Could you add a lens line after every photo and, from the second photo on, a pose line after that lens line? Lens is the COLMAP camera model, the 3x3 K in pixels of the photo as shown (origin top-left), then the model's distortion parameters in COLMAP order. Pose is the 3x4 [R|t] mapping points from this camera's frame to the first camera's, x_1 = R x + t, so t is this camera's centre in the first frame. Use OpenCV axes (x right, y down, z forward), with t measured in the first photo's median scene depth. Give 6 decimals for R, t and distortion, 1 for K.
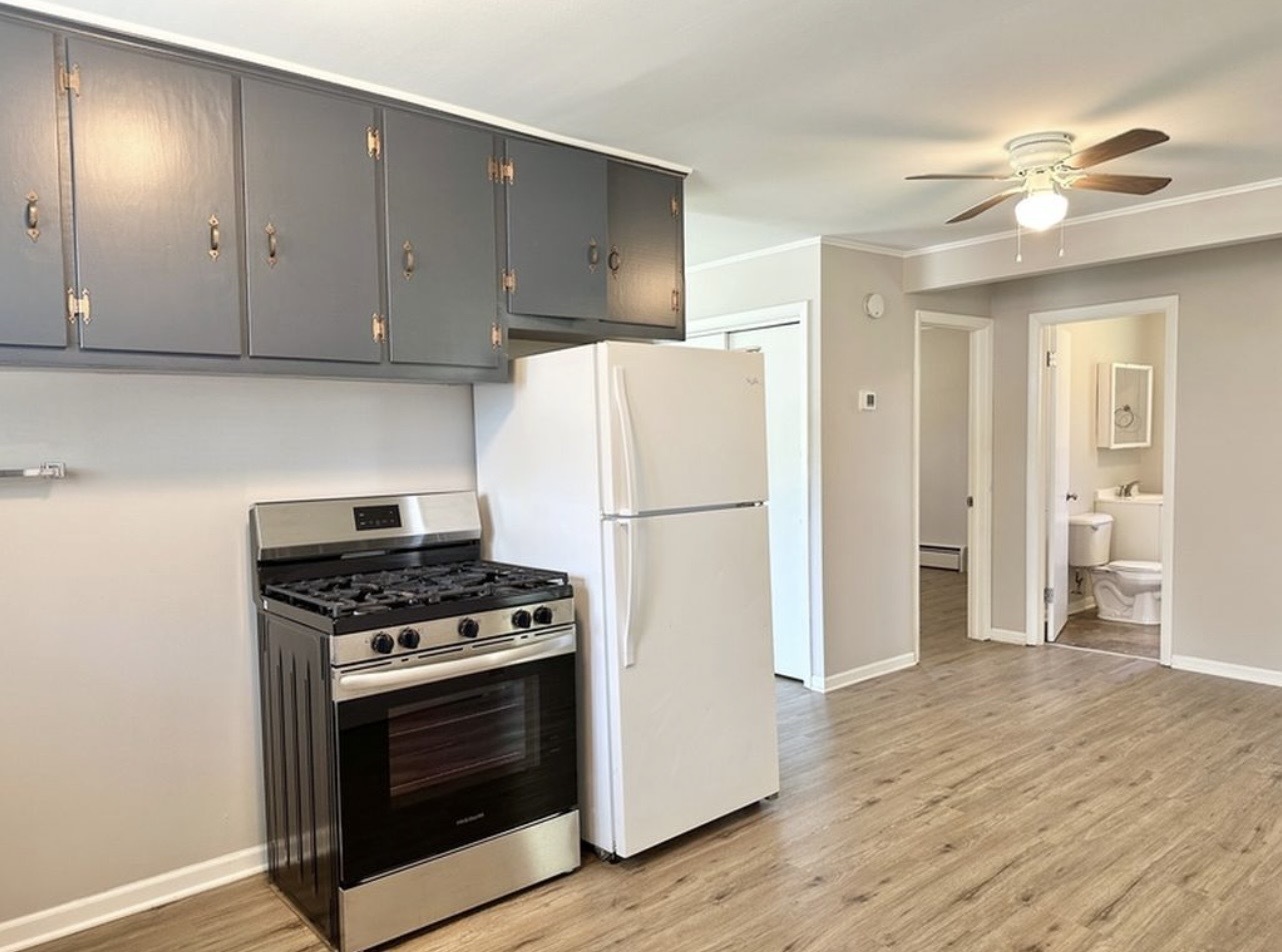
lens RADIAL K [[912.4, 0, 640.9], [0, 912.4, 476.3], [0, 0, 1]] dist [0.004548, -0.003125]
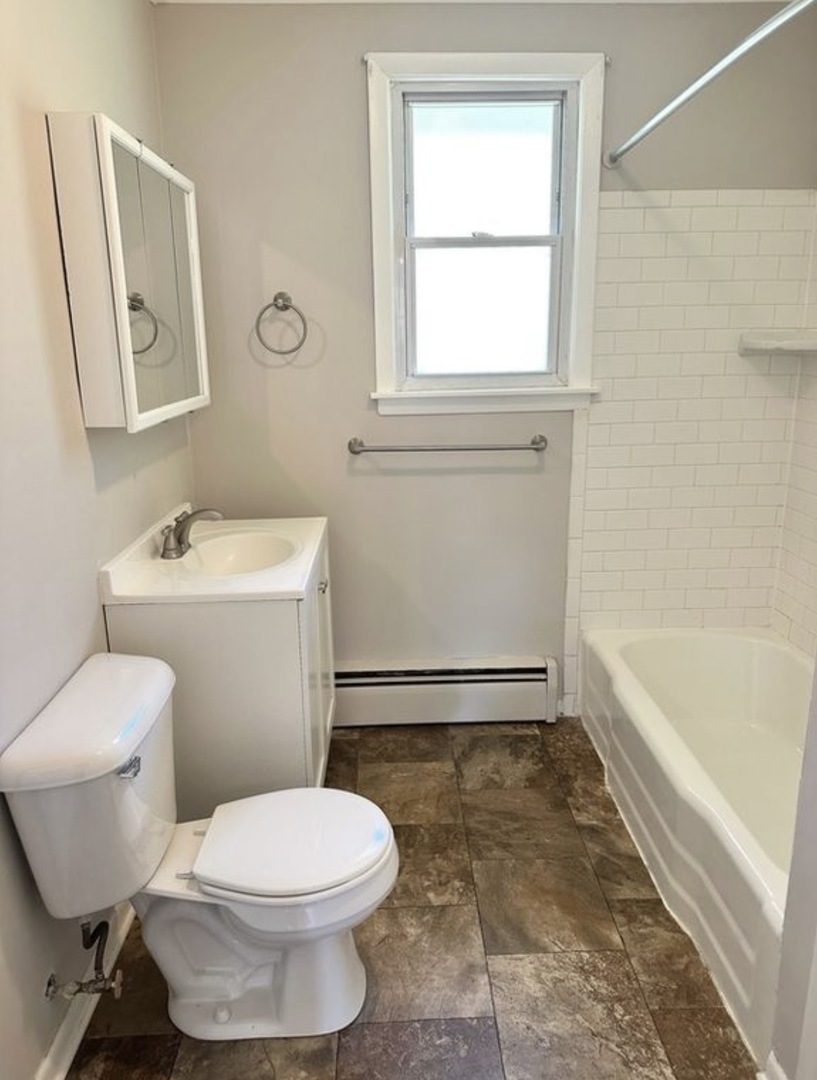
lens RADIAL K [[759.7, 0, 411.5], [0, 759.7, 537.6], [0, 0, 1]] dist [-0.010543, -0.002433]
pose [[0.630608, -0.195225, 0.751146, 0.375021], [0.051156, 0.976196, 0.210770, -0.043391], [-0.774414, -0.094488, 0.625584, 0.761584]]
